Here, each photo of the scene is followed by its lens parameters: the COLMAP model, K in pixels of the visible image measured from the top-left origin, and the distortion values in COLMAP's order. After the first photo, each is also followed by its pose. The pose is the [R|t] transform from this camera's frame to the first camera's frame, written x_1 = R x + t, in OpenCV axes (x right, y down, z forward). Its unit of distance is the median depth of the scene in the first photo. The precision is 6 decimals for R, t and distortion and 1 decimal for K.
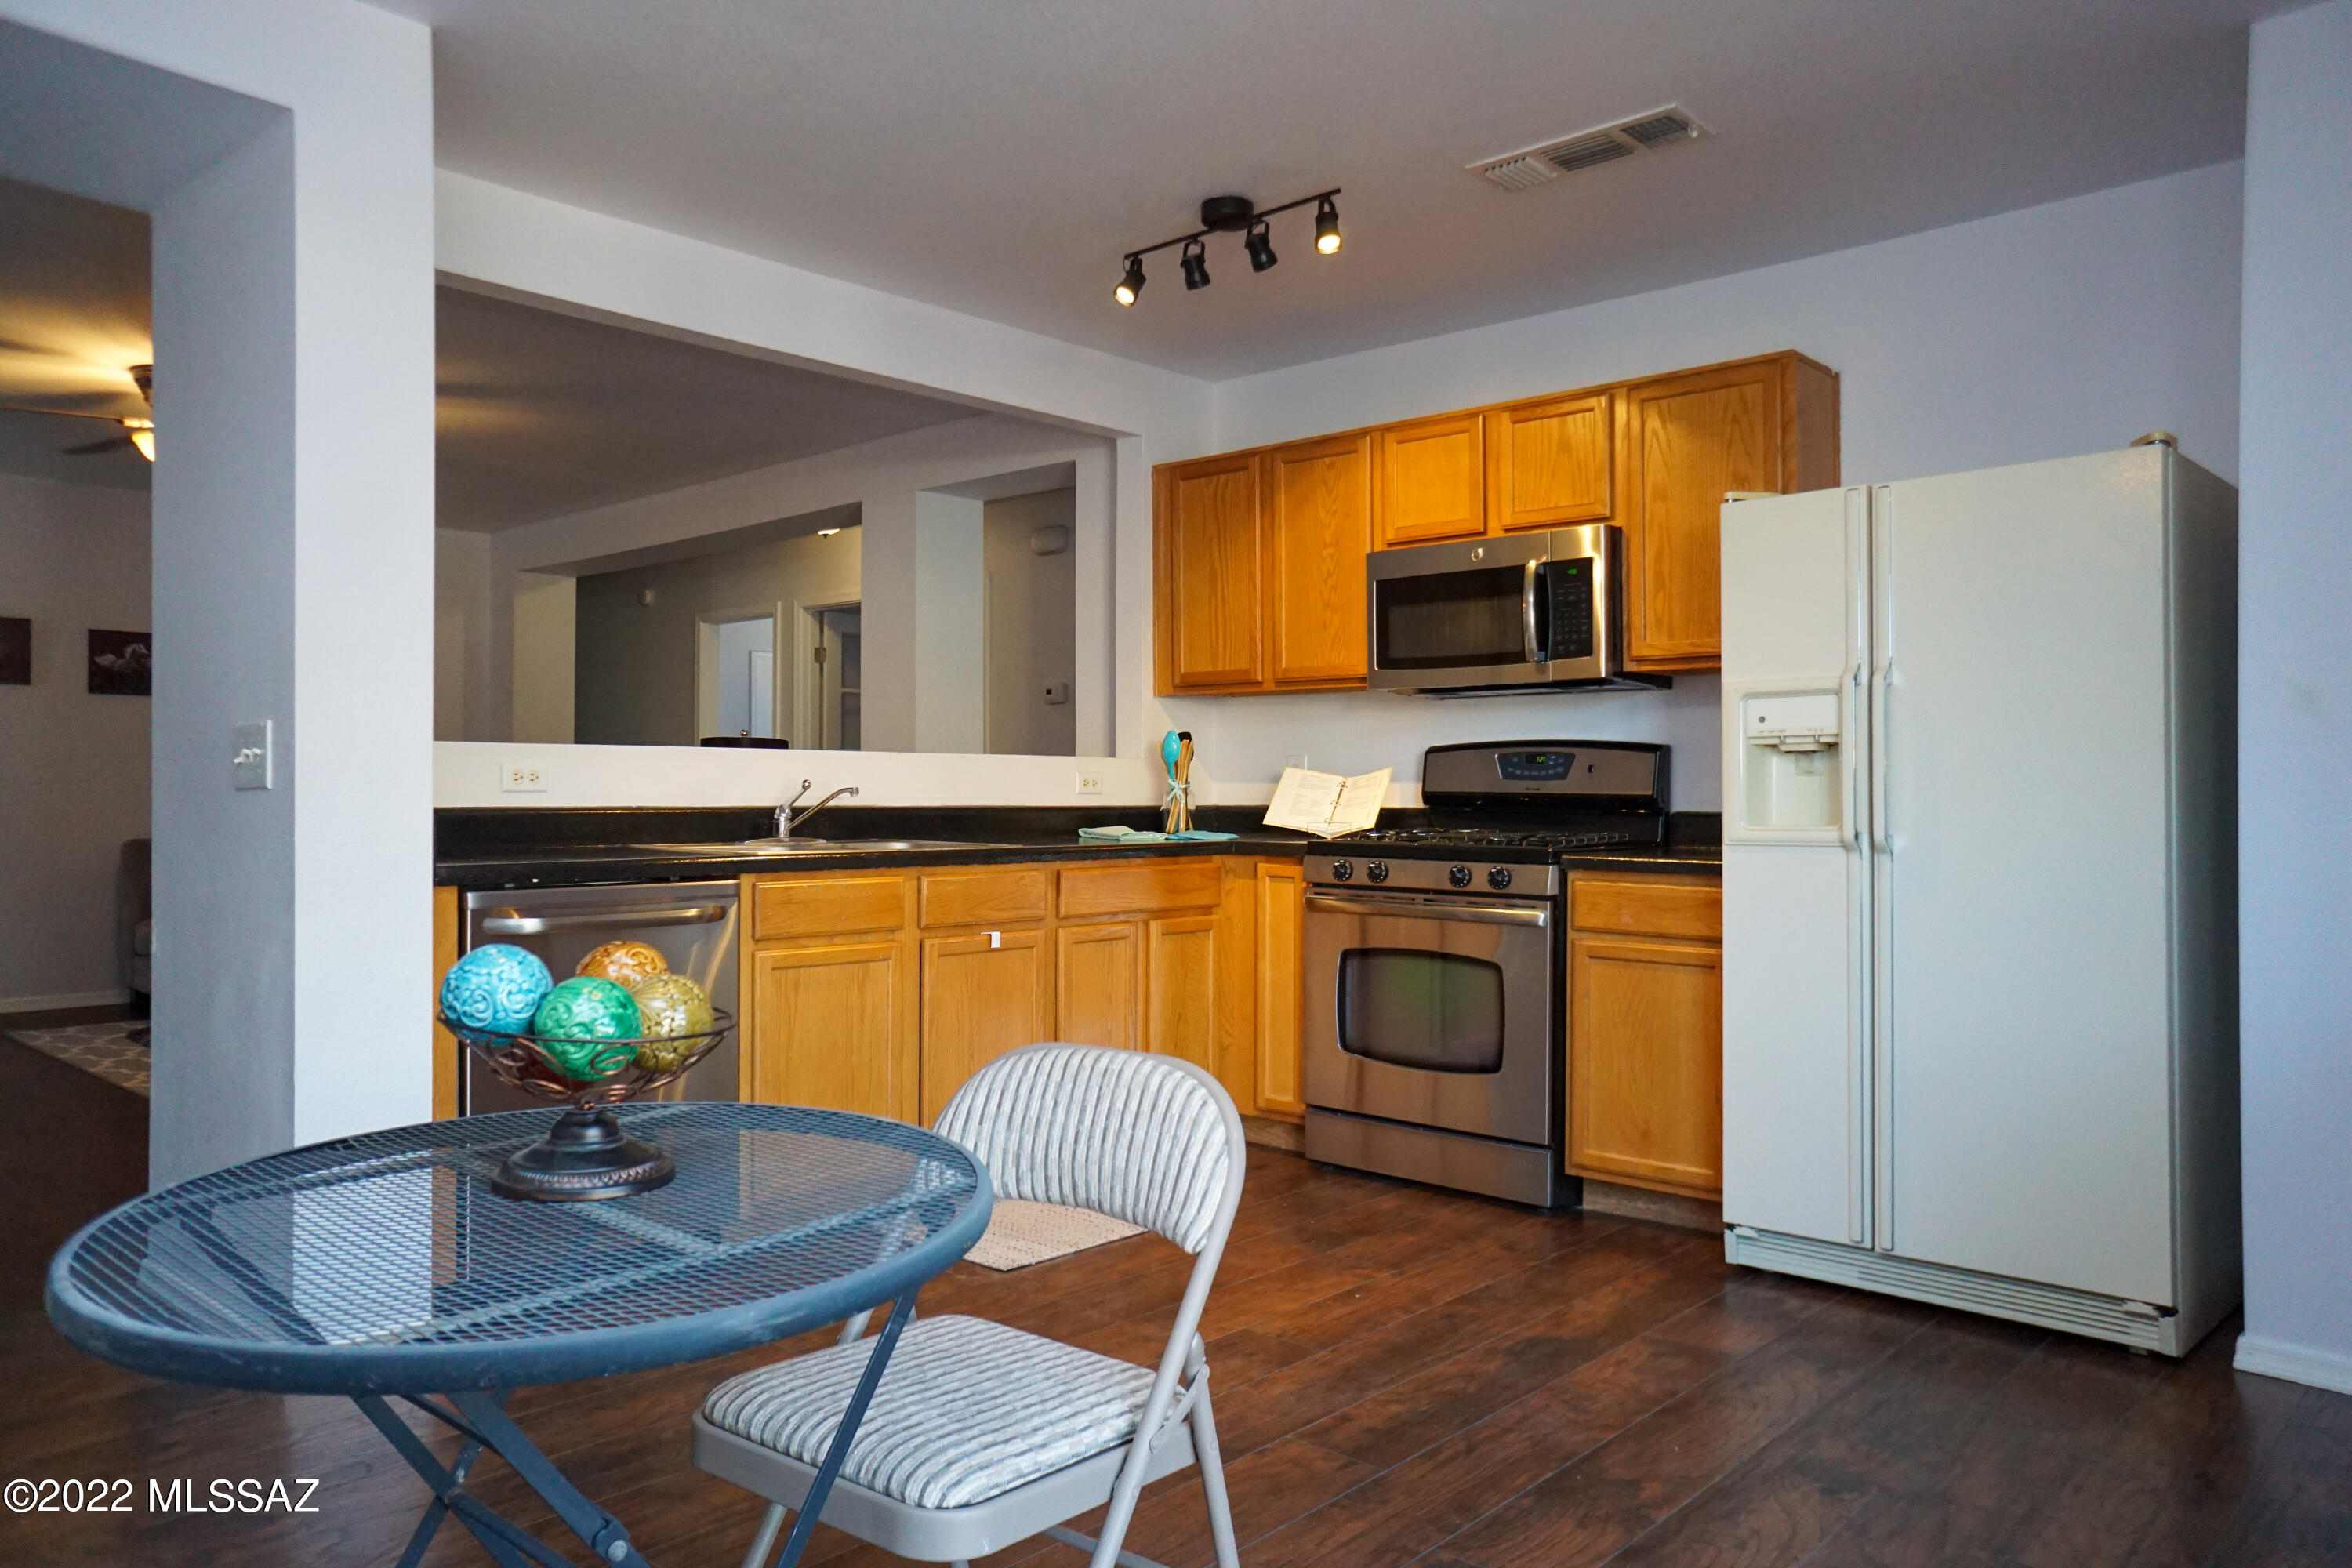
lens RADIAL K [[1645.1, 0, 1176.0], [0, 1645.1, 784.0], [0, 0, 1]] dist [0.000347, 0.001580]
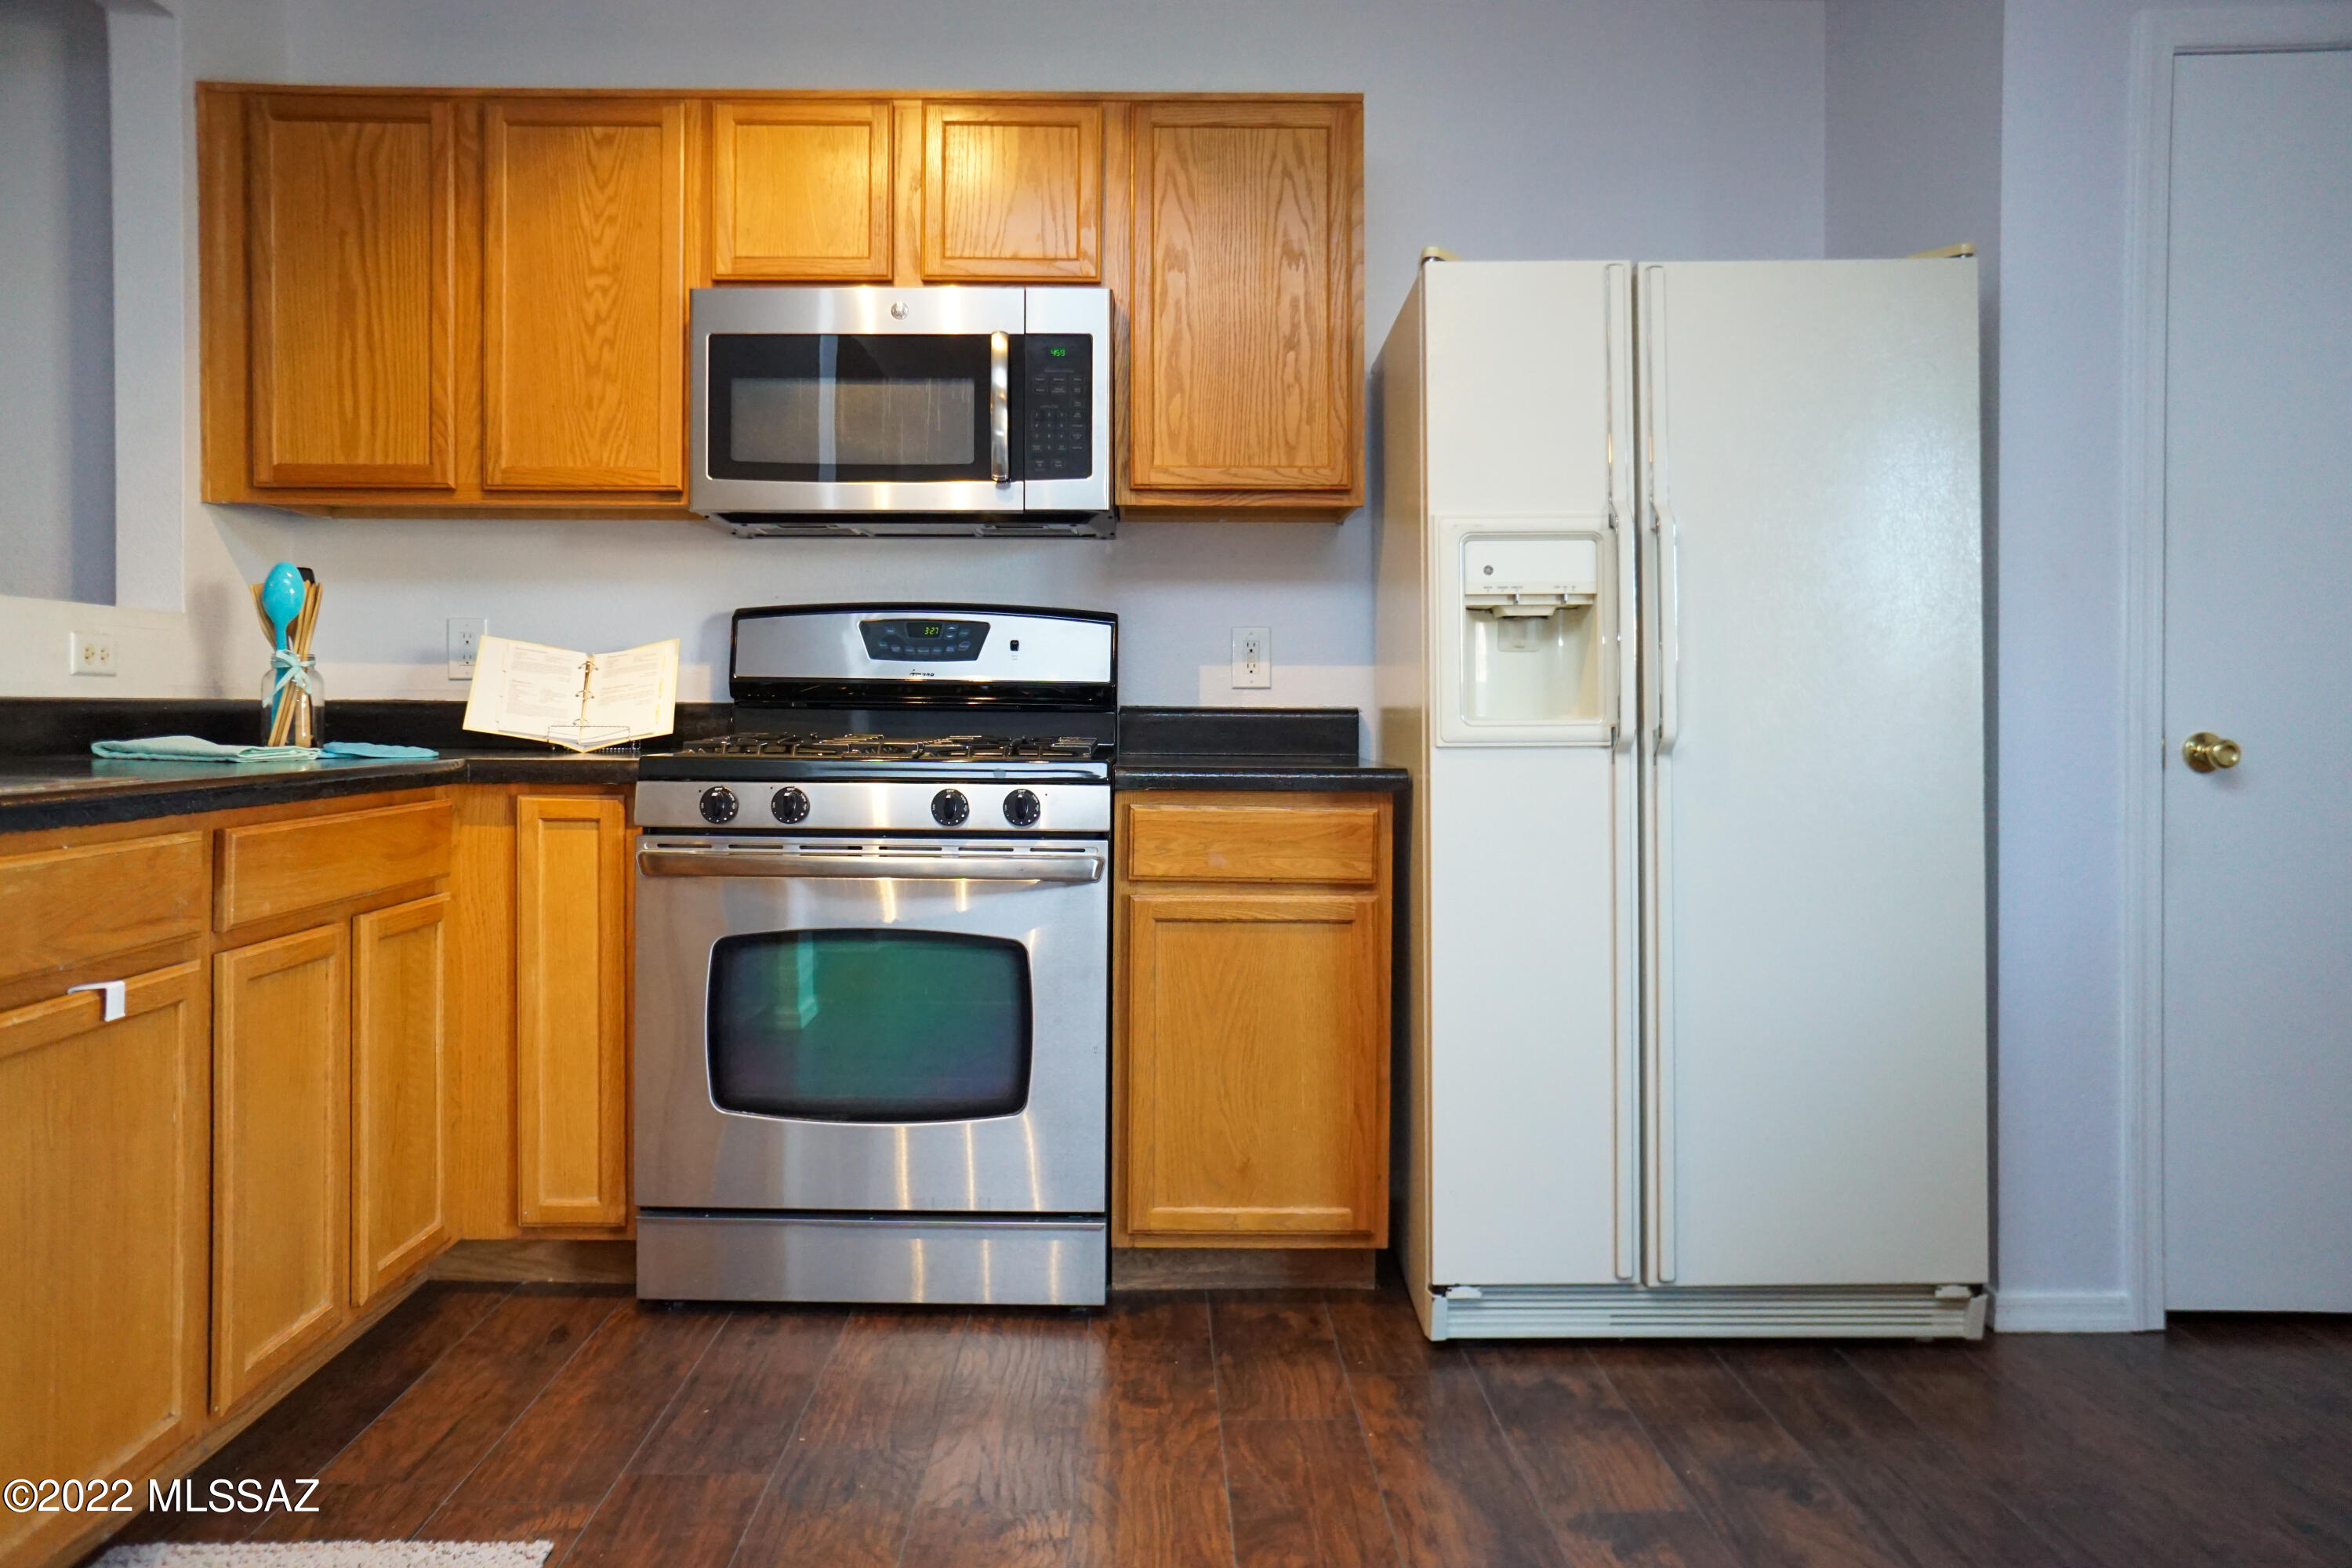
lens RADIAL K [[1663.7, 0, 1239.1], [0, 1663.7, 704.2], [0, 0, 1]] dist [-0.070905, 0.110196]
pose [[0.728345, 0.002193, 0.685207, -0.174770], [-0.005272, 0.999983, 0.002403, 0.014393], [-0.685190, -0.005363, 0.728345, 0.452100]]
